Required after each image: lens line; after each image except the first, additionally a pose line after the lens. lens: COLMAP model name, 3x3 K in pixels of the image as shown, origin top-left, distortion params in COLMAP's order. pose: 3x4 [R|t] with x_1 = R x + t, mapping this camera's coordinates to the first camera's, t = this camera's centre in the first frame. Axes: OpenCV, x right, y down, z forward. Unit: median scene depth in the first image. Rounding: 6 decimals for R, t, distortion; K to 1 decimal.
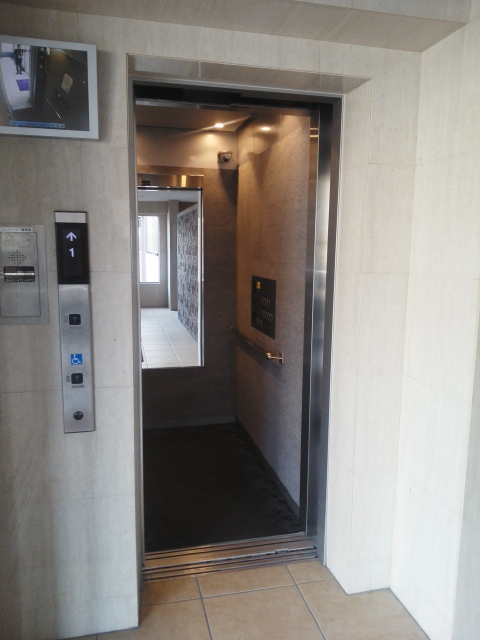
lens RADIAL K [[516.4, 0, 235.5], [0, 516.4, 319.4], [0, 0, 1]] dist [0.024869, -0.028904]
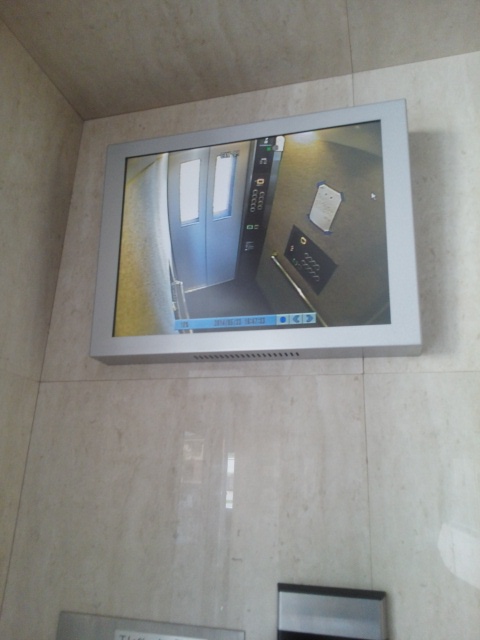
lens RADIAL K [[516.4, 0, 237.6], [0, 516.4, 319.1], [0, 0, 1]] dist [0.024869, -0.028904]
pose [[0.873416, -0.123829, -0.470967, -0.215499], [-0.093490, 0.906502, -0.411720, -0.228840], [0.477916, 0.403634, 0.780177, 0.712299]]
